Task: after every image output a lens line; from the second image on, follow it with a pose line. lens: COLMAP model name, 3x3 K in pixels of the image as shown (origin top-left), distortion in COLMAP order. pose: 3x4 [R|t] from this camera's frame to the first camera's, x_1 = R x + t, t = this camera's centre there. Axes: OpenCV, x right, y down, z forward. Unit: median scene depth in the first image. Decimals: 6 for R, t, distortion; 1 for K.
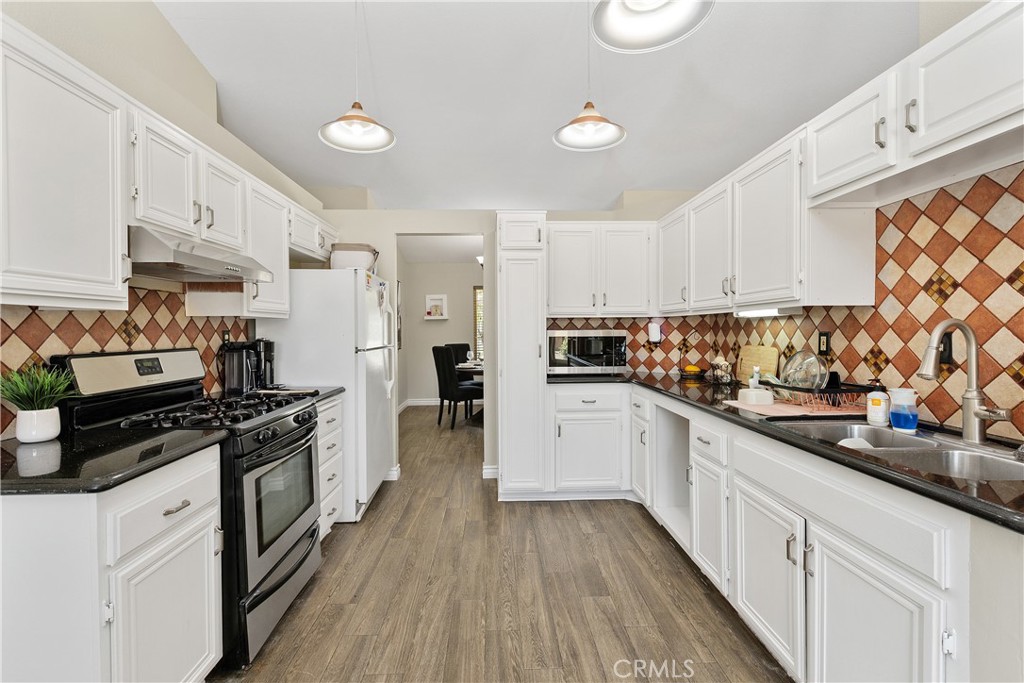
lens RADIAL K [[470.8, 0, 517.3], [0, 470.8, 339.1], [0, 0, 1]] dist [0.006497, -0.001364]
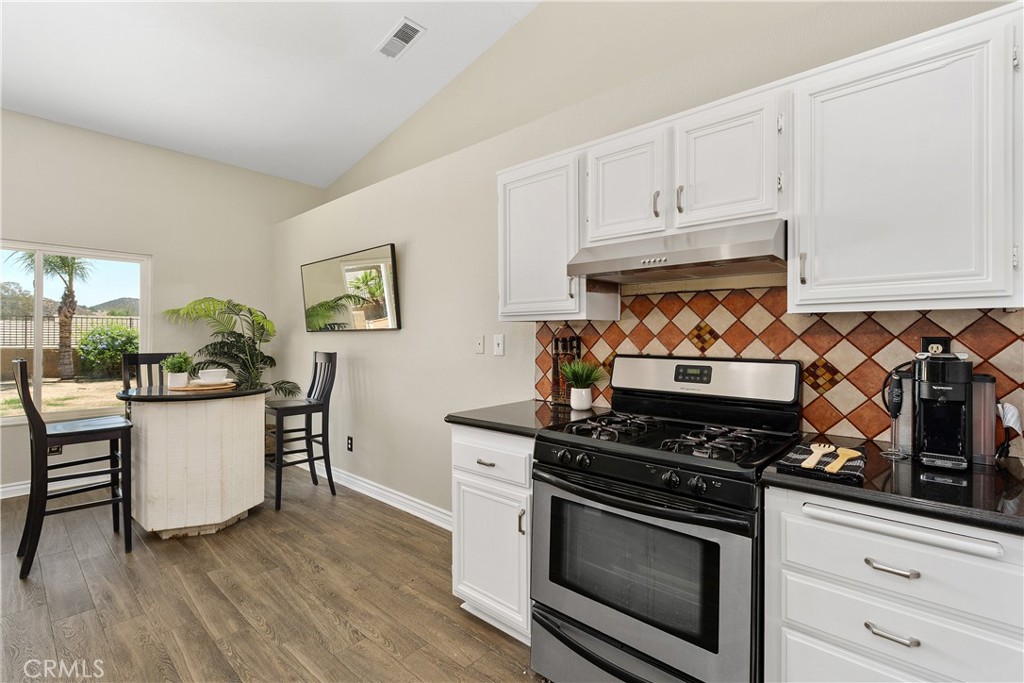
lens RADIAL K [[470.8, 0, 512.8], [0, 470.8, 336.3], [0, 0, 1]] dist [0.006497, -0.001364]
pose [[-0.707456, 0.004540, -0.706743, 0.126695], [-0.013126, 0.999723, 0.019560, -0.028122], [0.706636, 0.023114, -0.707200, 1.279256]]
